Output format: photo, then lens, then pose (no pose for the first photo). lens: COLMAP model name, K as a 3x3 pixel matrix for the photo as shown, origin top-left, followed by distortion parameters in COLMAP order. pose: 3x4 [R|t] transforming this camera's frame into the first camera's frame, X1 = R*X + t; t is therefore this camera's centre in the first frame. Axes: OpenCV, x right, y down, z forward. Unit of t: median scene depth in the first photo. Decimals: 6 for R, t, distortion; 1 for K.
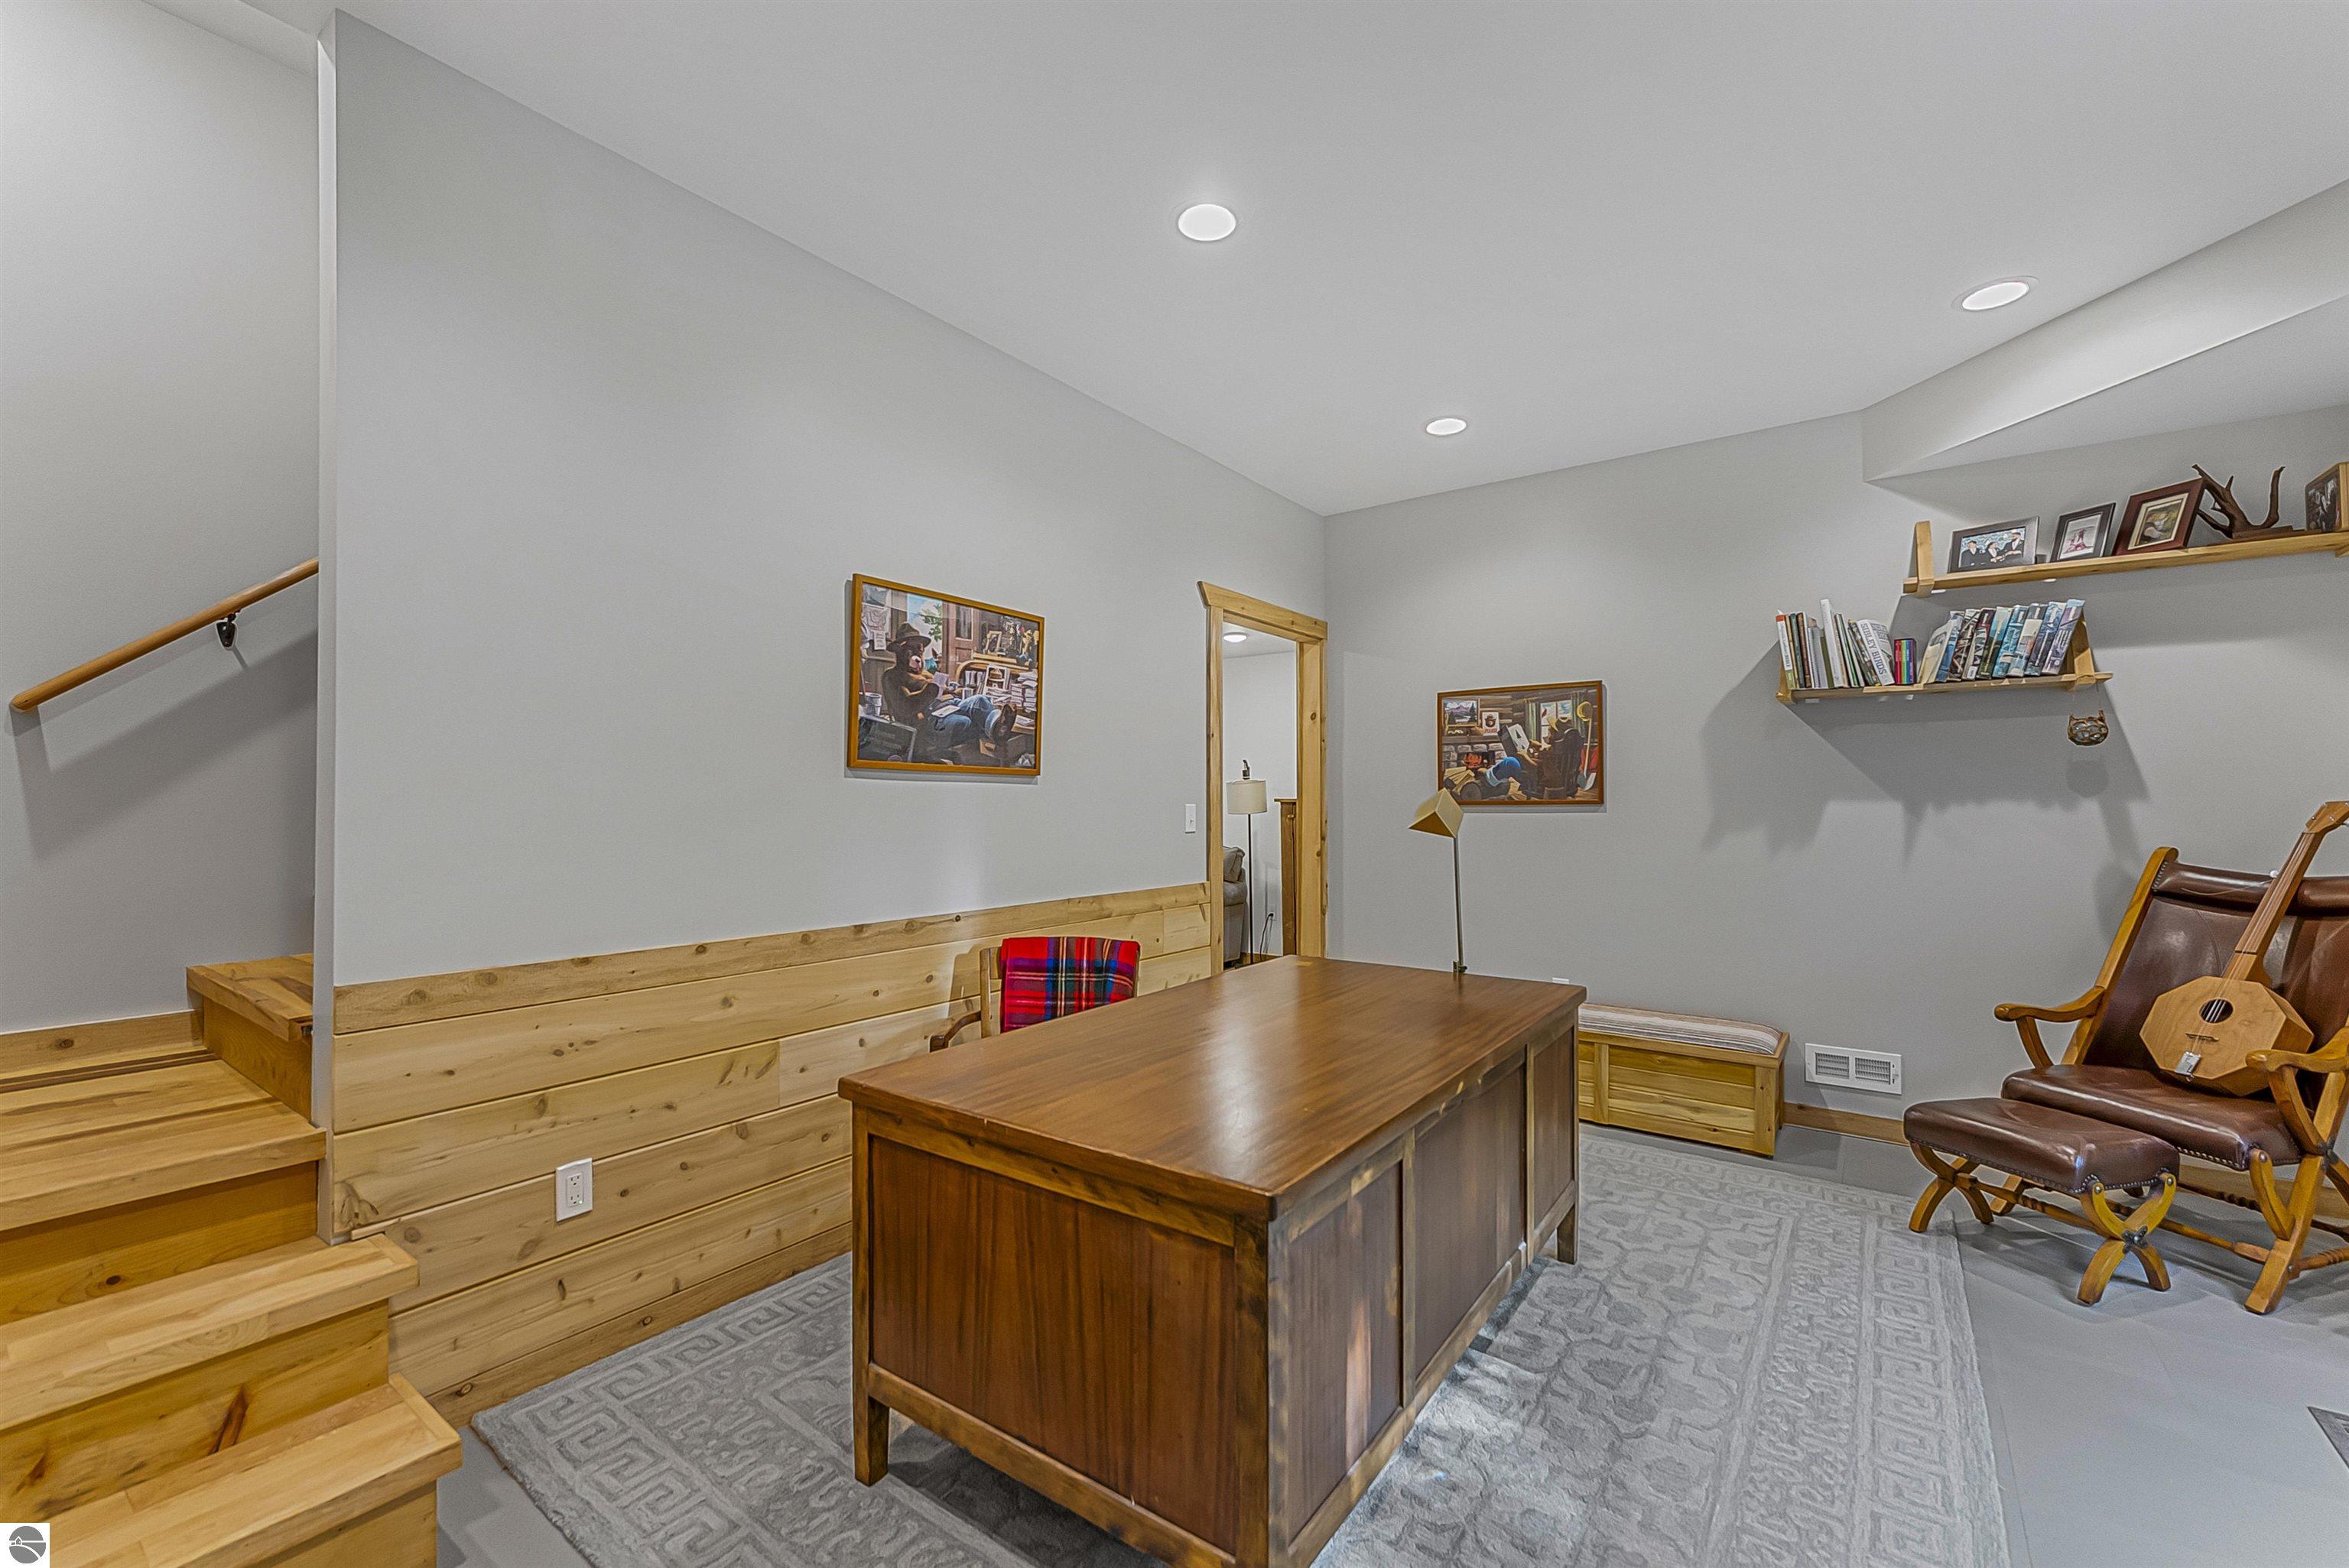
lens RADIAL K [[957.7, 0, 1176.5], [0, 957.7, 792.4], [0, 0, 1]] dist [-0.007493, 0.001292]
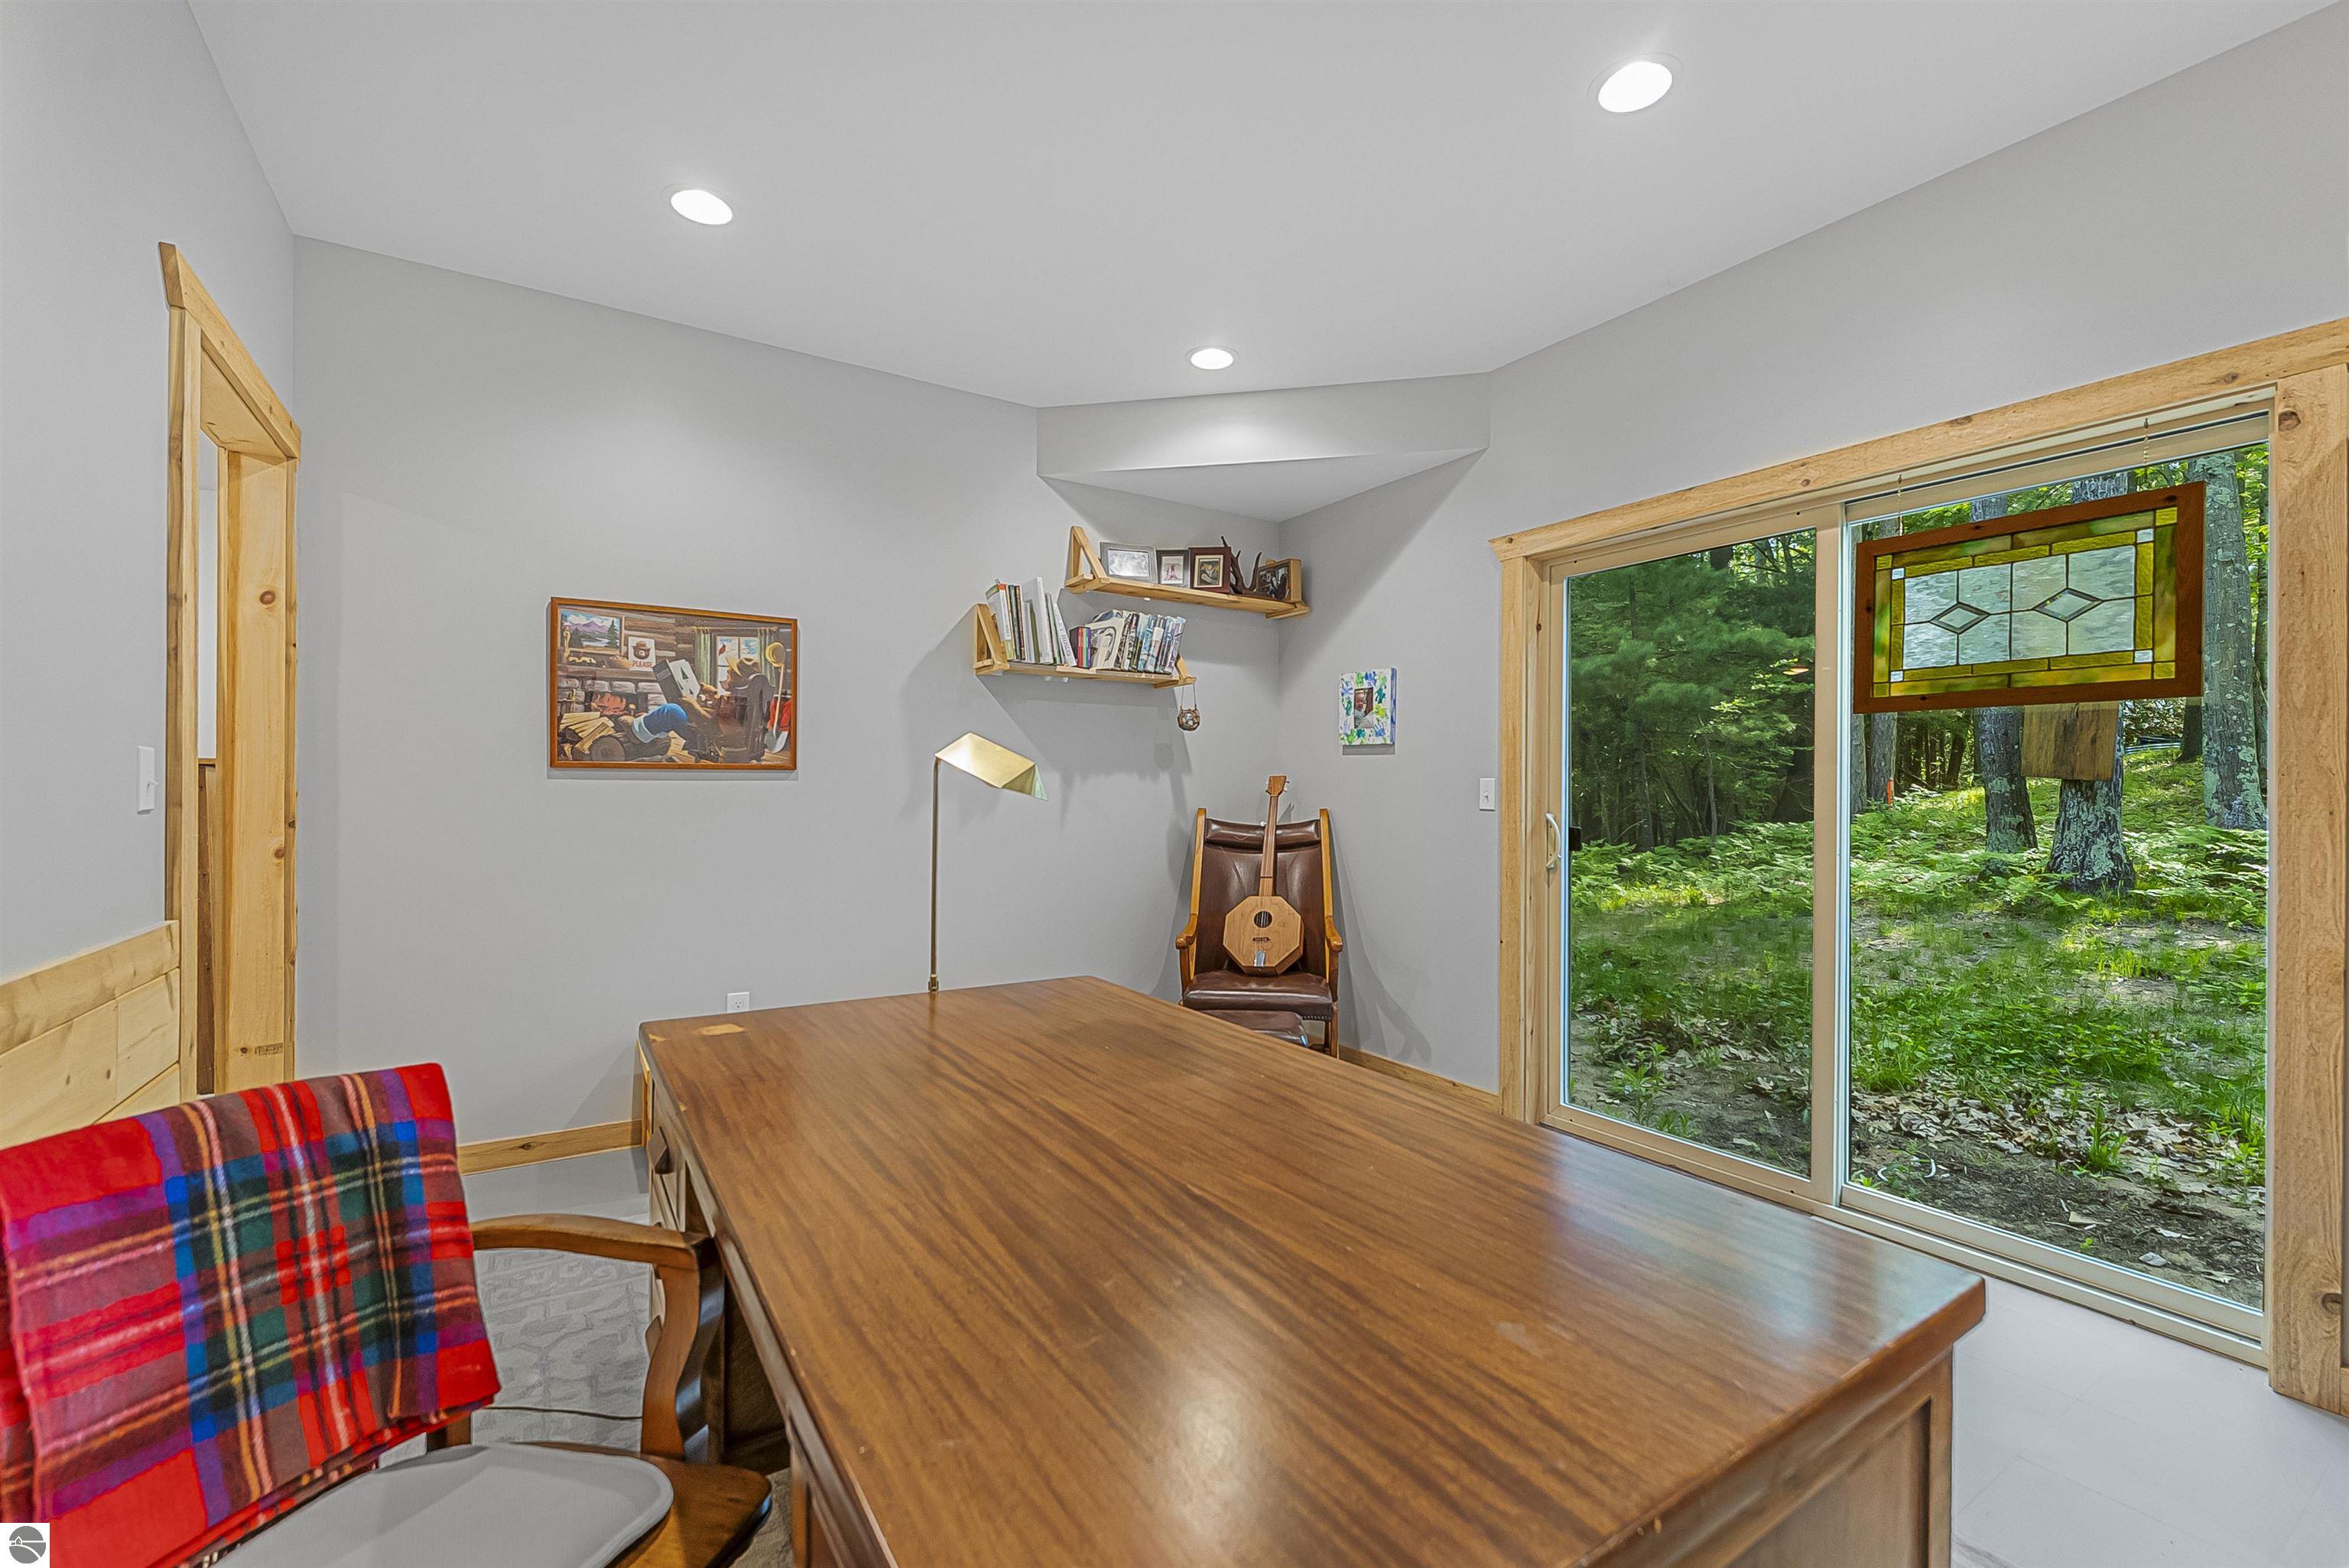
lens RADIAL K [[989.4, 0, 1180.1], [0, 989.4, 793.2], [0, 0, 1]] dist [-0.000986, -0.001287]
pose [[0.351195, 0.002479, 0.936299, -0.276844], [-0.017404, 0.999841, 0.003881, 0.027197], [-0.936141, -0.017659, 0.351182, 0.463640]]
